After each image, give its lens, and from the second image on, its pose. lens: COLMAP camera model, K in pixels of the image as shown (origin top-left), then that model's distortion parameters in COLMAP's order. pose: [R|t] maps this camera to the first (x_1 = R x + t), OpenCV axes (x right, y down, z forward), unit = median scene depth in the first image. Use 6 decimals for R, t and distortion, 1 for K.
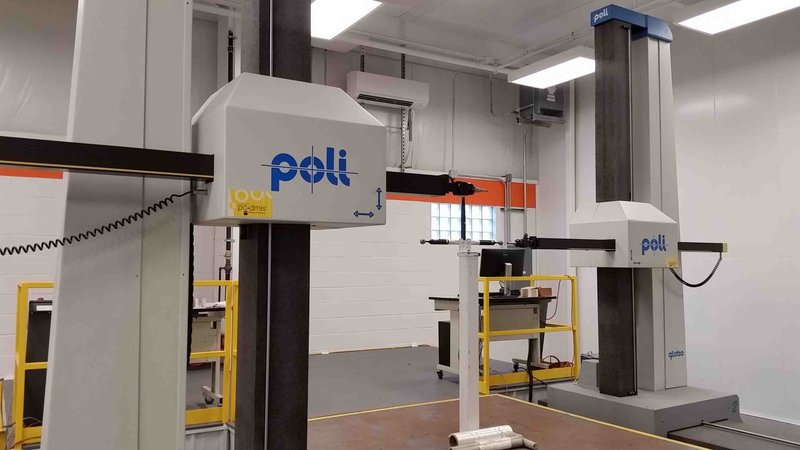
lens RADIAL K [[647.5, 0, 397.2], [0, 647.5, 227.9], [0, 0, 1]] dist [0.125031, -0.254313]
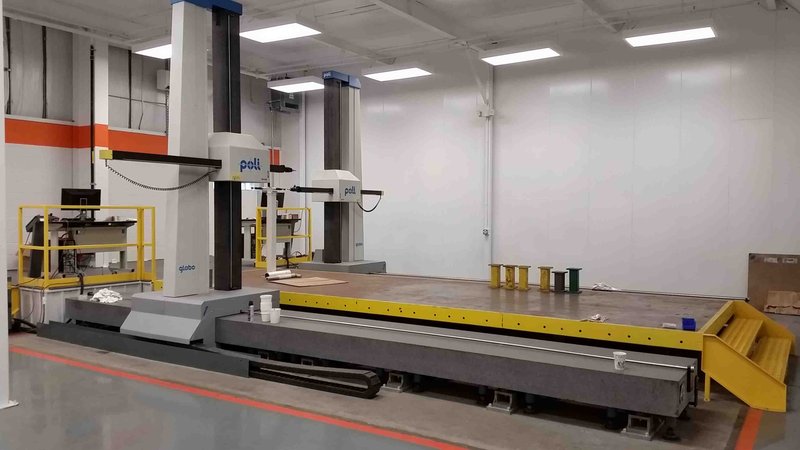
lens RADIAL K [[647.5, 0, 397.2], [0, 647.5, 227.9], [0, 0, 1]] dist [0.125031, -0.254313]
pose [[0.903147, -0.009560, 0.429225, -0.341959], [-0.026072, 0.996686, 0.077057, -0.019281], [-0.428539, -0.080785, 0.899905, -0.882415]]
